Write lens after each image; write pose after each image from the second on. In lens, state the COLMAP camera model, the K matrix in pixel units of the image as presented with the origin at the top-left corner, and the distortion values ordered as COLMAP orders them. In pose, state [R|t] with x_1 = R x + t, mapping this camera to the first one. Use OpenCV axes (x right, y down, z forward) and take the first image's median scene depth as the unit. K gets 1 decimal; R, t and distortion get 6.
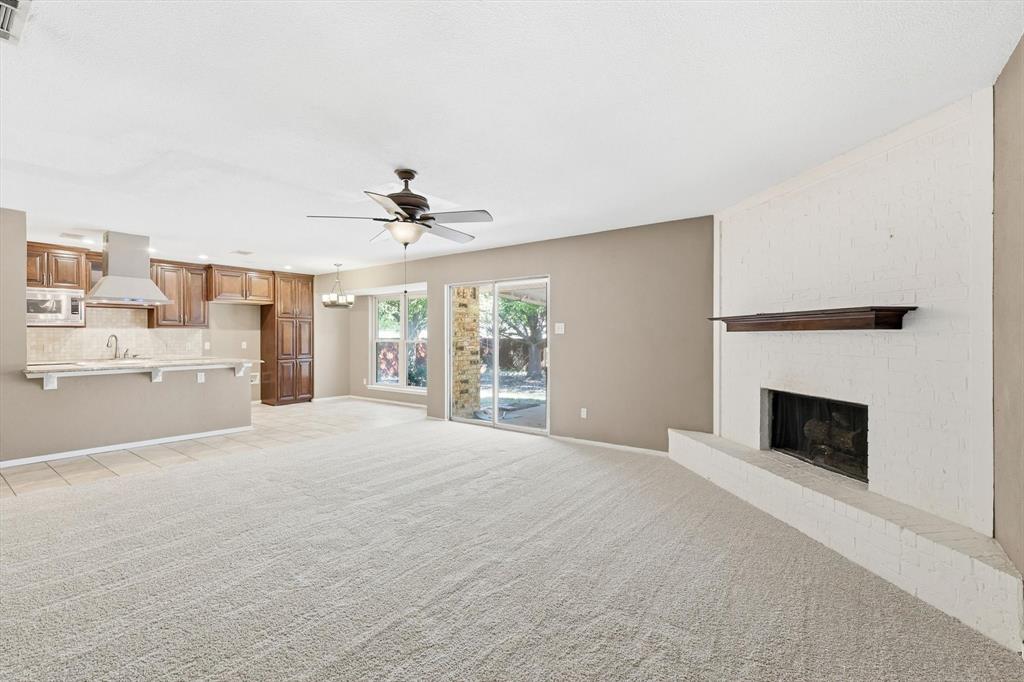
lens RADIAL K [[450.2, 0, 515.5], [0, 450.2, 338.1], [0, 0, 1]] dist [0.000714, -0.000334]
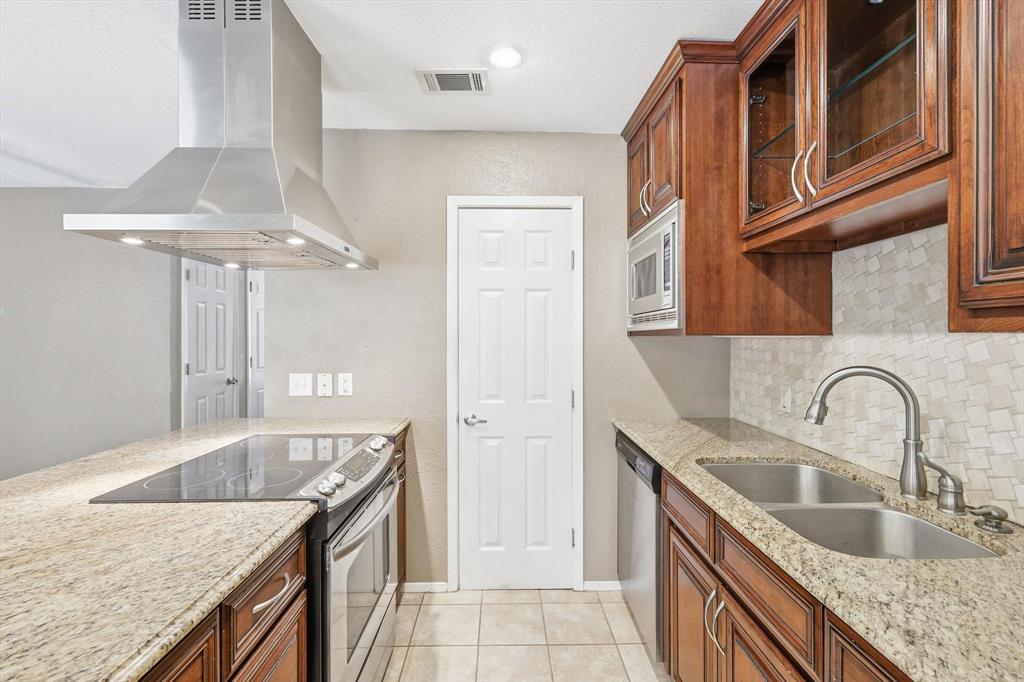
lens RADIAL K [[450.2, 0, 515.5], [0, 450.2, 338.1], [0, 0, 1]] dist [0.000714, -0.000334]
pose [[-0.791247, 0.006957, -0.611457, -0.534481], [0.001861, 0.999958, 0.008970, -0.018726], [0.611494, 0.005959, -0.791227, 0.875160]]
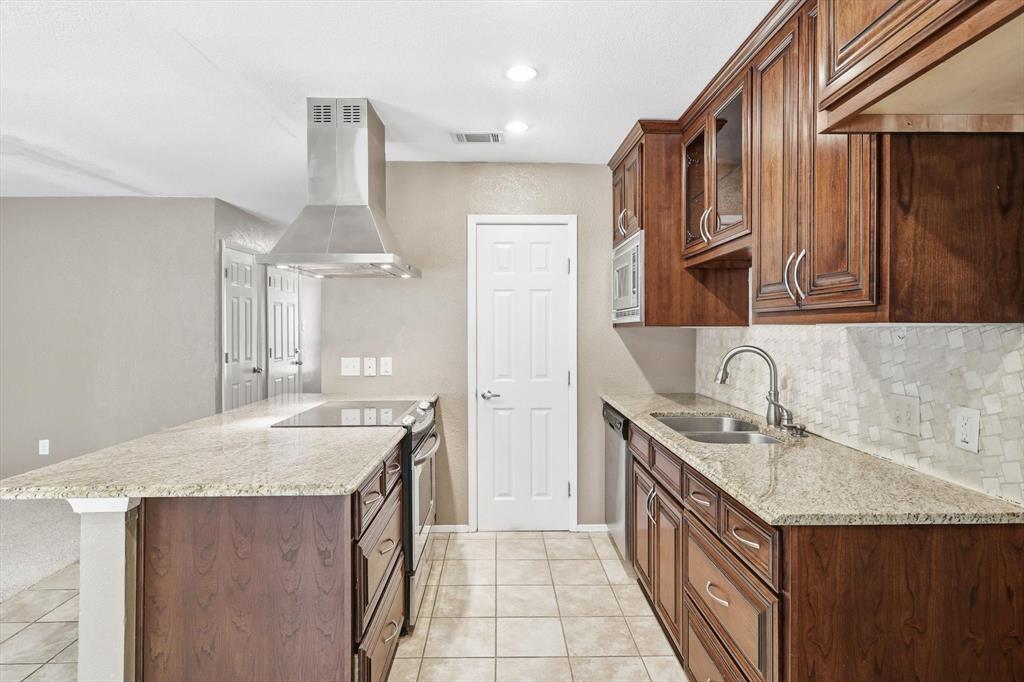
lens RADIAL K [[530.2, 0, 512.0], [0, 530.2, 341.0], [0, 0, 1]] dist [-0.001157, -0.000427]
pose [[-0.795346, 0.020261, -0.605817, -0.444130], [0.003669, 0.999584, 0.028613, -0.018699], [0.606145, 0.020535, -0.795089, 0.982280]]
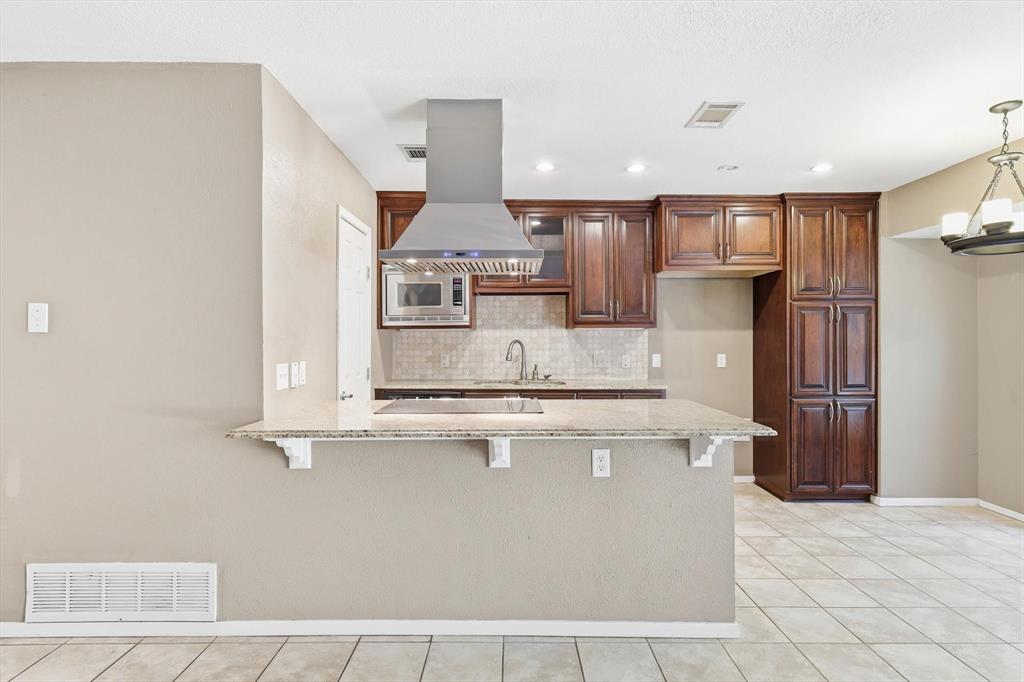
lens RADIAL K [[530.2, 0, 512.0], [0, 530.2, 341.0], [0, 0, 1]] dist [-0.001157, -0.000427]
pose [[0.599565, 0.001298, -0.800325, -0.279921], [-0.002385, 0.999997, -0.000165, -0.005135], [0.800322, 0.002008, 0.599567, 0.475750]]
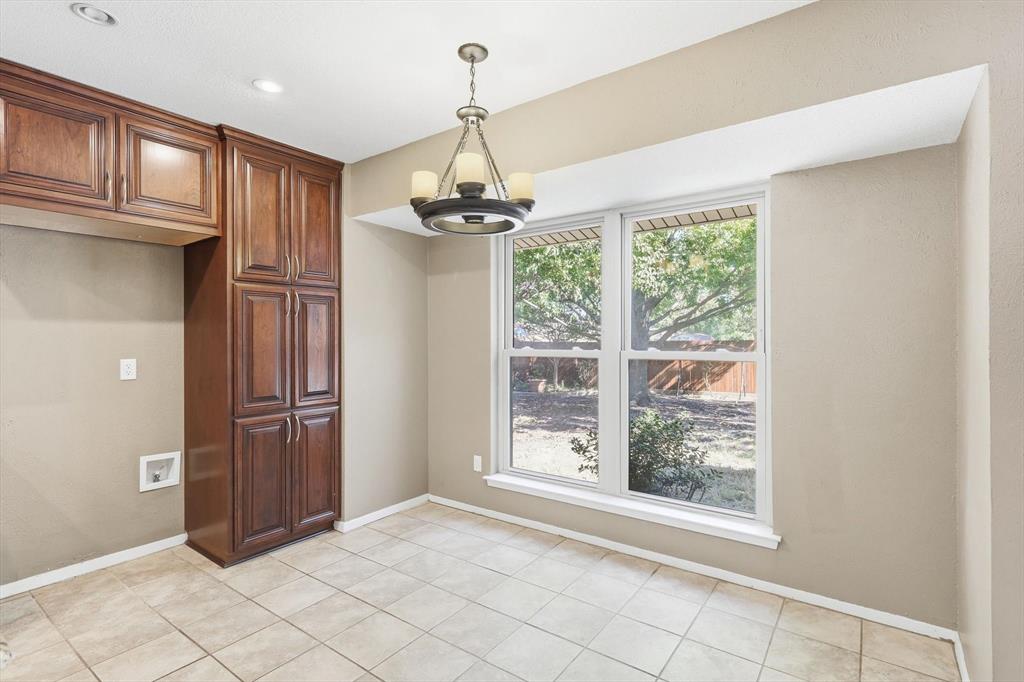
lens RADIAL K [[490.8, 0, 512.0], [0, 490.8, 341.0], [0, 0, 1]] dist [0.000380, 0.000026]
pose [[0.999992, -0.000511, 0.004049, -0.339411], [0.000509, 1.000000, 0.000459, -0.003725], [-0.004050, -0.000457, 0.999992, 0.663085]]
